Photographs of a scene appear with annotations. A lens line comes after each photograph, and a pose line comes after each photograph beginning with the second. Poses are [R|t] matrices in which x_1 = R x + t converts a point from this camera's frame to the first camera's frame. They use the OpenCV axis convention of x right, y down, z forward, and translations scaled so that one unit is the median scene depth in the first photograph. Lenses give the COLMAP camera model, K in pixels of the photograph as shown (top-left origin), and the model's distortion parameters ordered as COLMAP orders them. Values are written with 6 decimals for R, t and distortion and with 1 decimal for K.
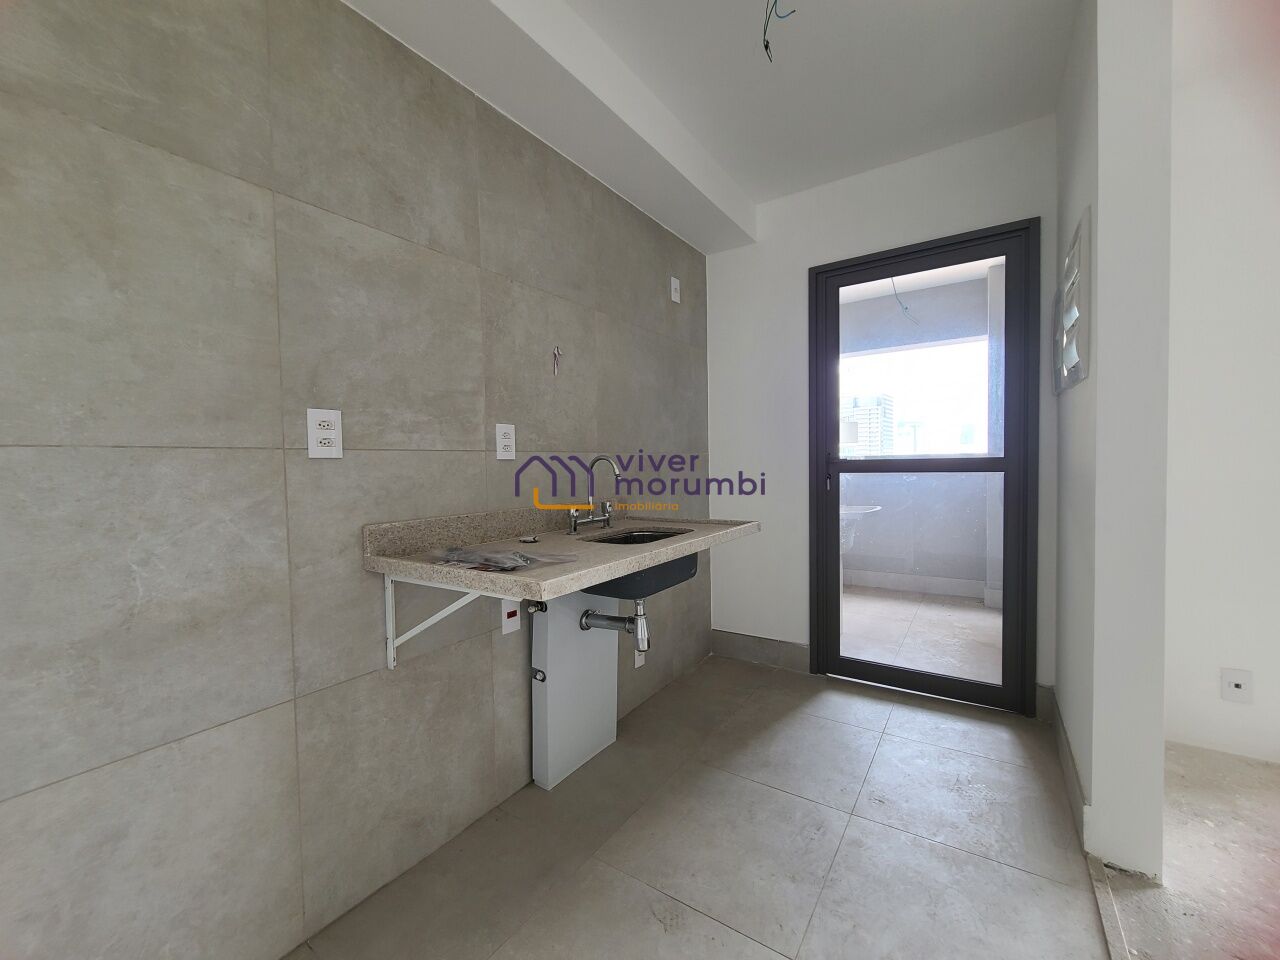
lens RADIAL K [[523.6, 0, 632.7], [0, 523.6, 481.3], [0, 0, 1]] dist [0.001315, -0.000748]
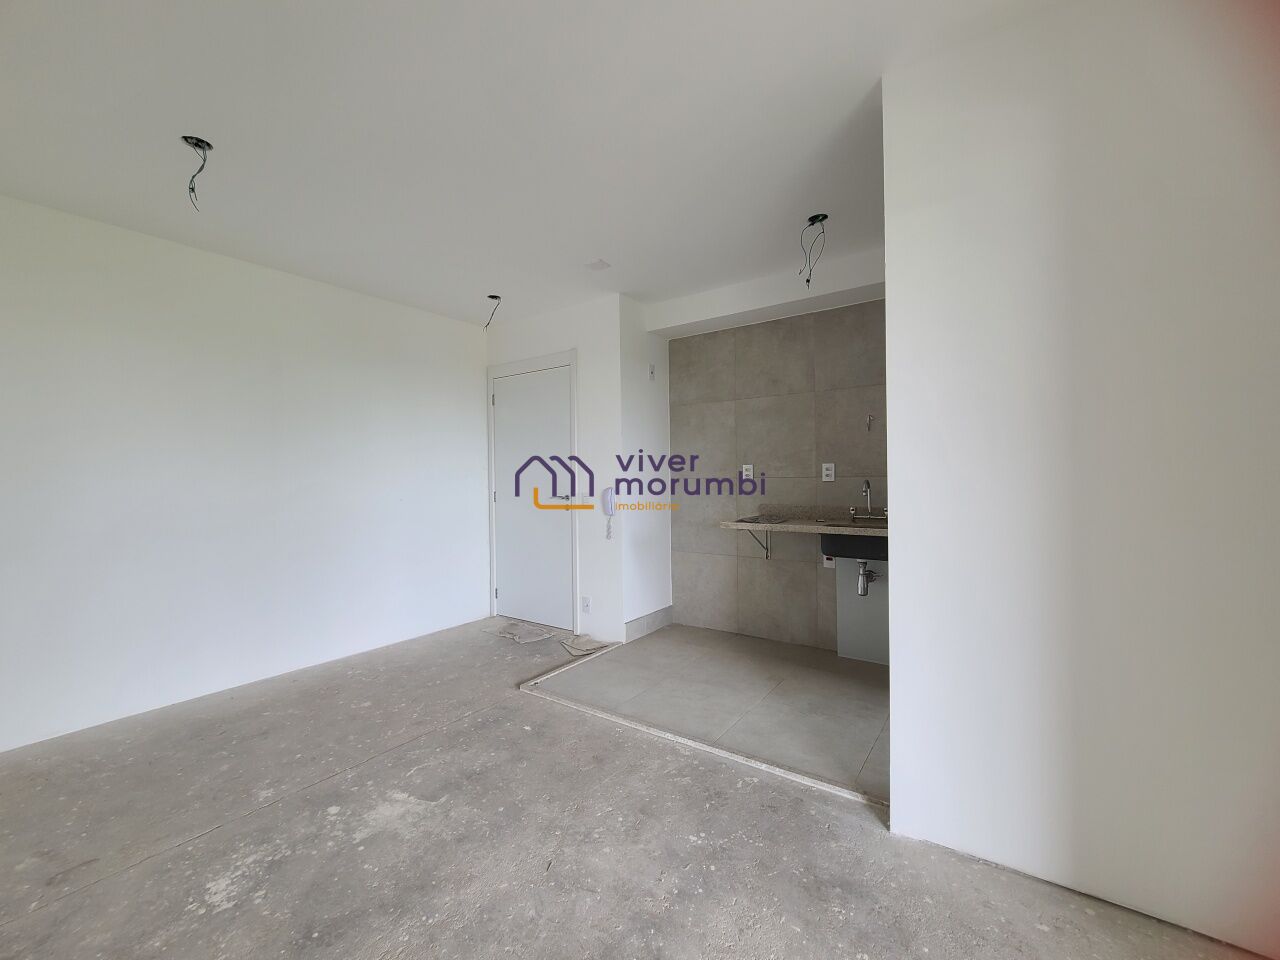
lens RADIAL K [[523.6, 0, 632.7], [0, 523.6, 481.3], [0, 0, 1]] dist [0.001315, -0.000748]
pose [[-0.031905, 0.026407, -0.999142, 1.920354], [-0.020550, 0.999422, 0.027070, -0.085454], [0.999280, 0.021396, -0.031344, 0.335728]]
